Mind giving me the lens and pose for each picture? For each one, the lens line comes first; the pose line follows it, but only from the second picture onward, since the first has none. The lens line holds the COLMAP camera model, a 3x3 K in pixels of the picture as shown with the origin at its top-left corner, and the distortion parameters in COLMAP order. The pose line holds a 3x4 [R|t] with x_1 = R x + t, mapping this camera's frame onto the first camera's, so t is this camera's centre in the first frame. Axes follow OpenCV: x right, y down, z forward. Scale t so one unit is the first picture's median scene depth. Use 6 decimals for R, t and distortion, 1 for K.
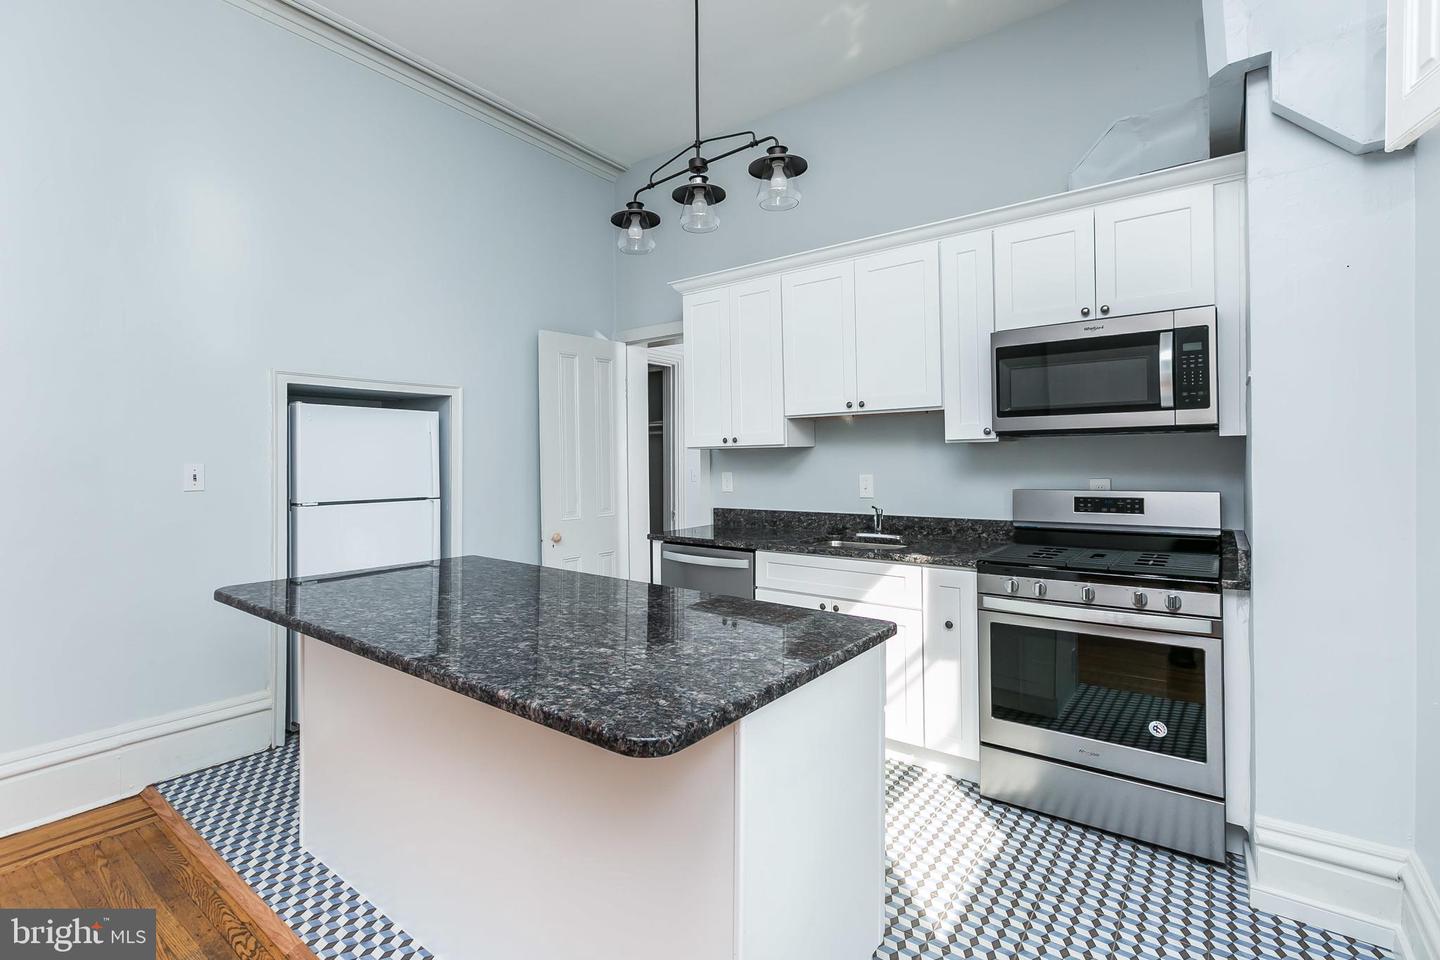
lens RADIAL K [[669.1, 0, 732.1], [0, 669.1, 461.8], [0, 0, 1]] dist [-0.004473, -0.001213]
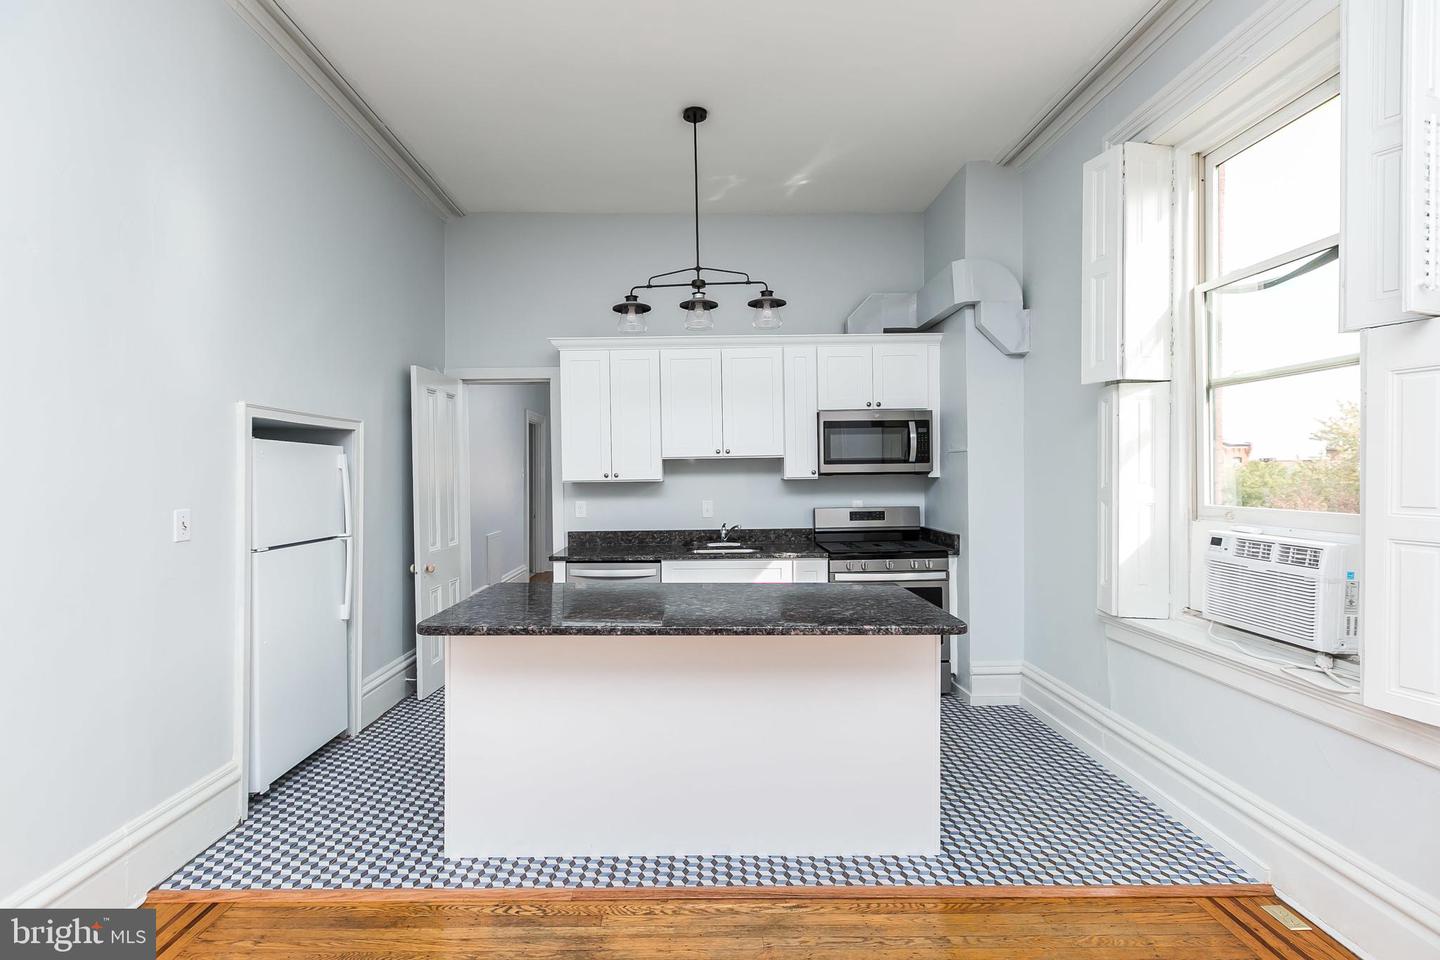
lens RADIAL K [[669.1, 0, 704.9], [0, 669.1, 481.0], [0, 0, 1]] dist [-0.004473, -0.001213]
pose [[0.791336, -0.007640, 0.611333, -0.795963], [0.005554, 0.999970, 0.005308, -0.035202], [-0.611356, -0.000805, 0.791355, -0.101941]]
